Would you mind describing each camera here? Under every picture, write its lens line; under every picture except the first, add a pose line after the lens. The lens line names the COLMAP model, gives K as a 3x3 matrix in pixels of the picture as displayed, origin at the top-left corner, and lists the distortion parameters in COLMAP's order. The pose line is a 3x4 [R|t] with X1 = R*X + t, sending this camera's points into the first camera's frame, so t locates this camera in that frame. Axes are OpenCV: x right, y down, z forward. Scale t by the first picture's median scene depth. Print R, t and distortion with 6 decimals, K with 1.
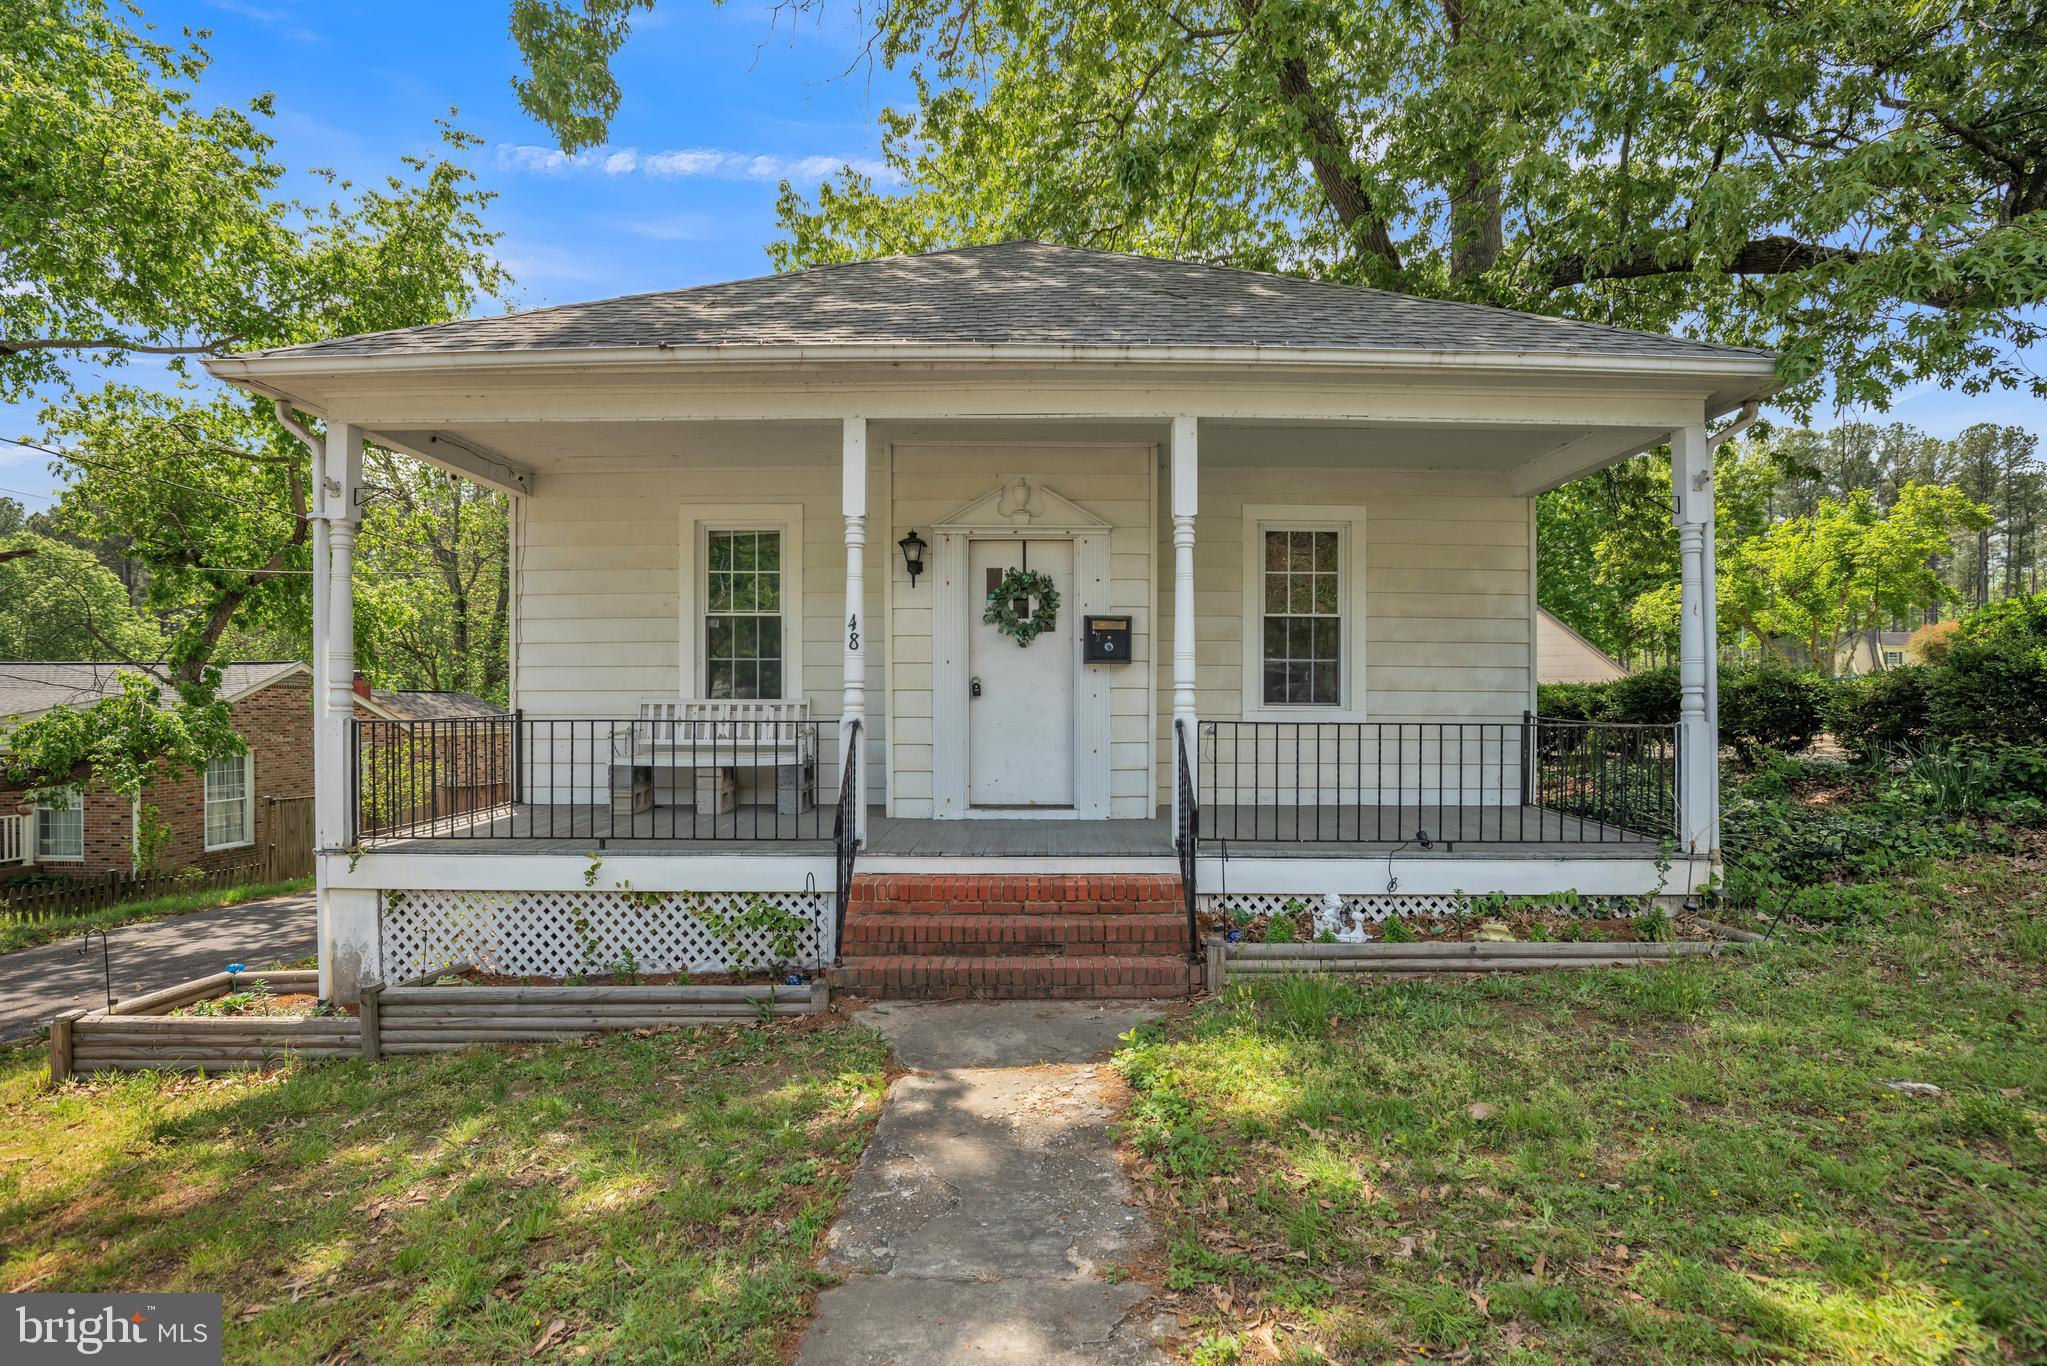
lens RADIAL K [[954.6, 0, 1023.4], [0, 954.6, 689.5], [0, 0, 1]] dist [-0.024310, -0.000376]
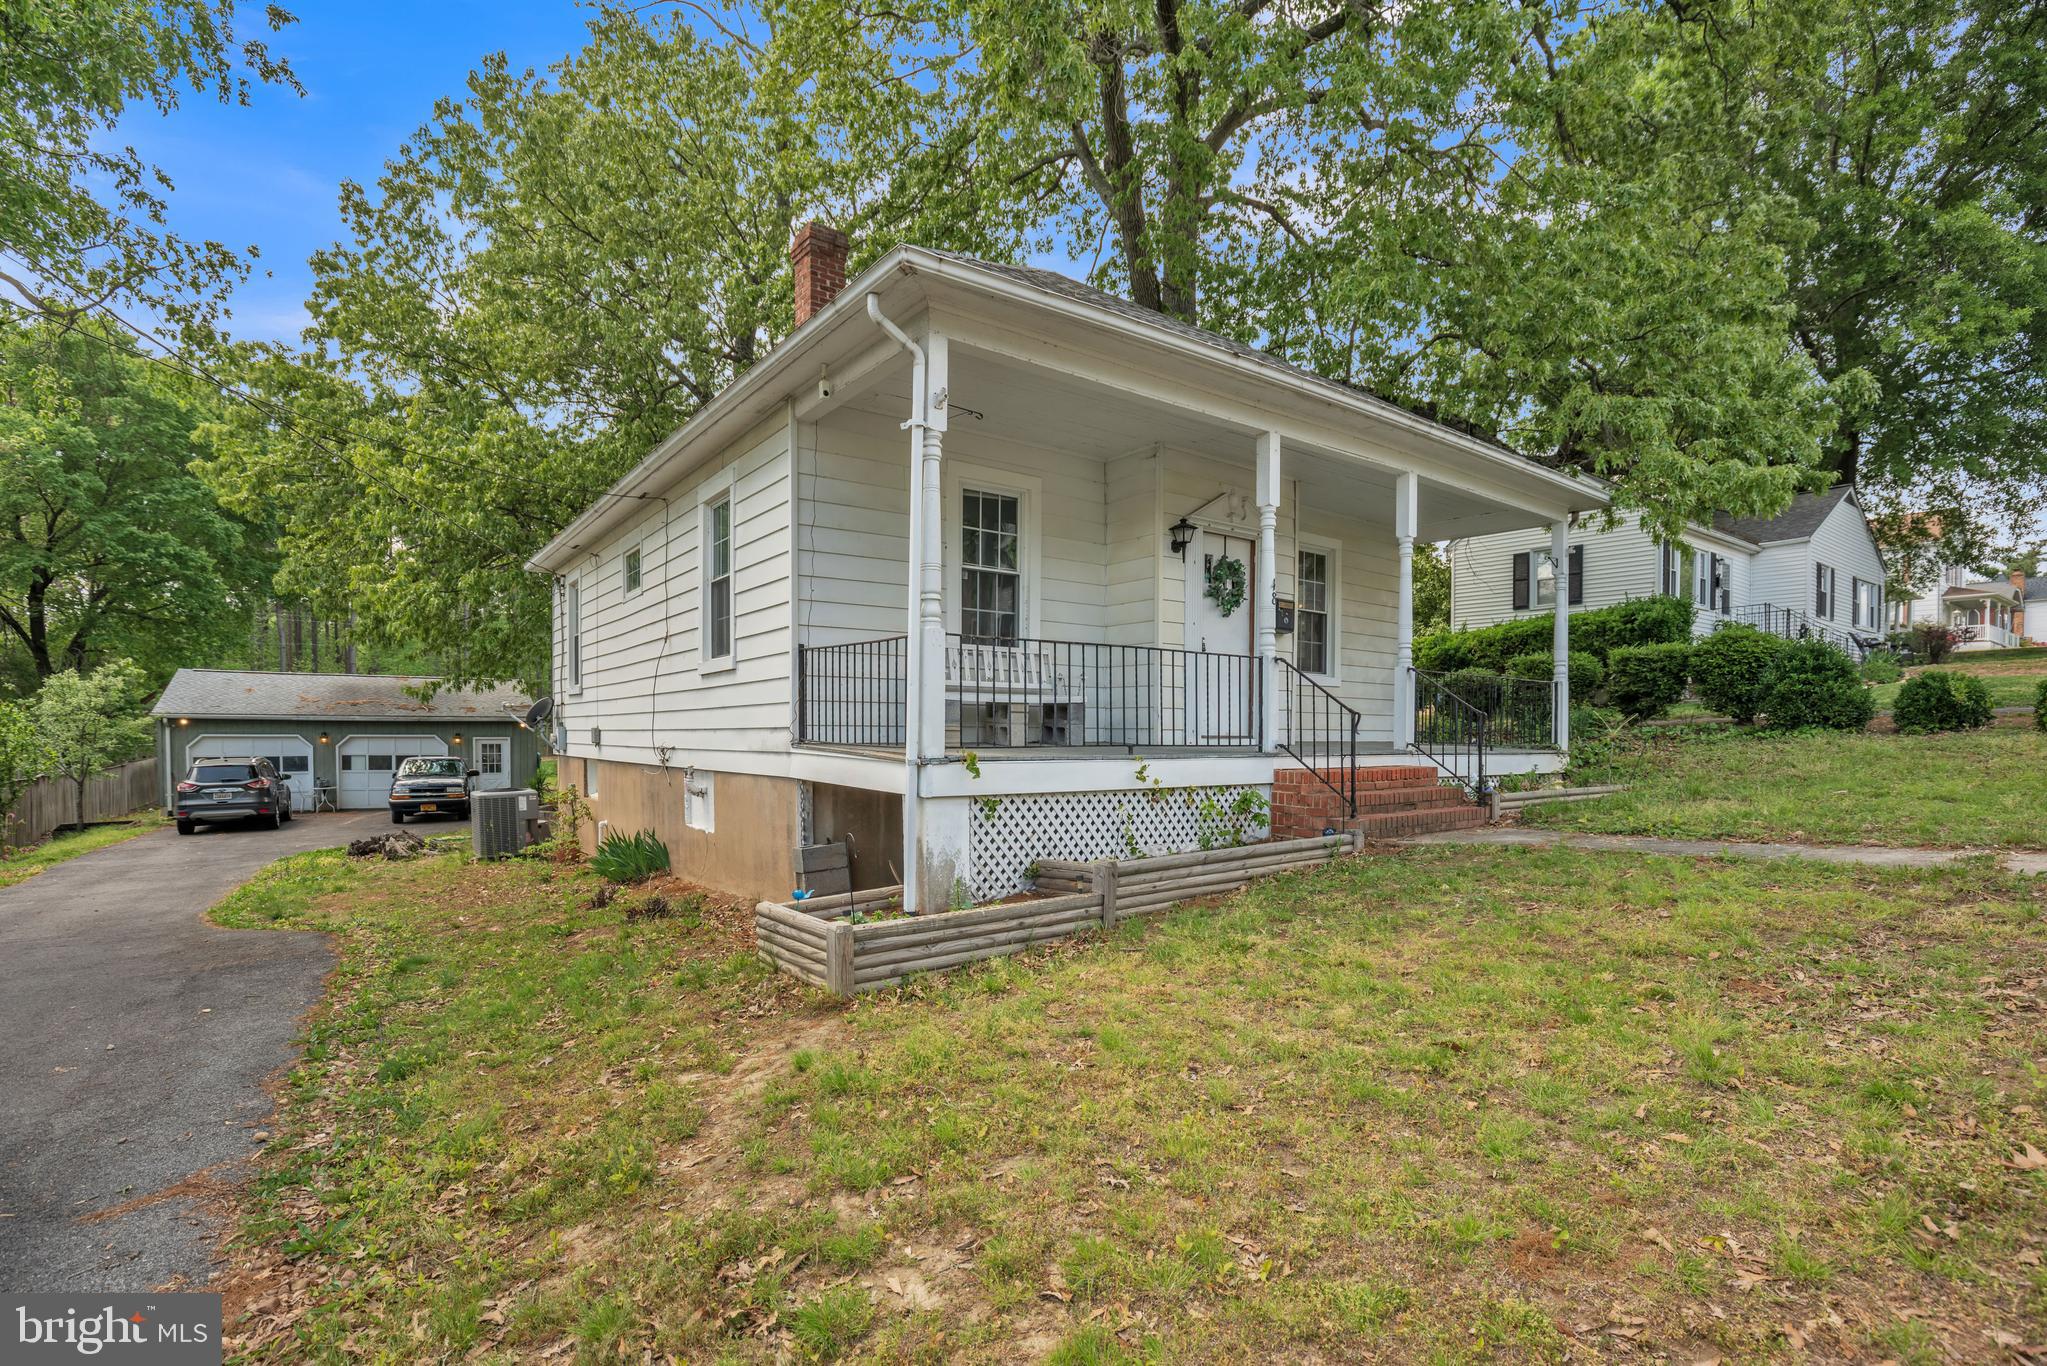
lens RADIAL K [[938.8, 0, 1025.9], [0, 938.8, 725.1], [0, 0, 1]] dist [-0.054608, -0.000085]
pose [[0.802866, 0.003148, 0.596151, -1.001873], [-0.008598, 0.999943, 0.006299, 0.101845], [-0.596097, -0.010183, 0.802848, 0.115848]]
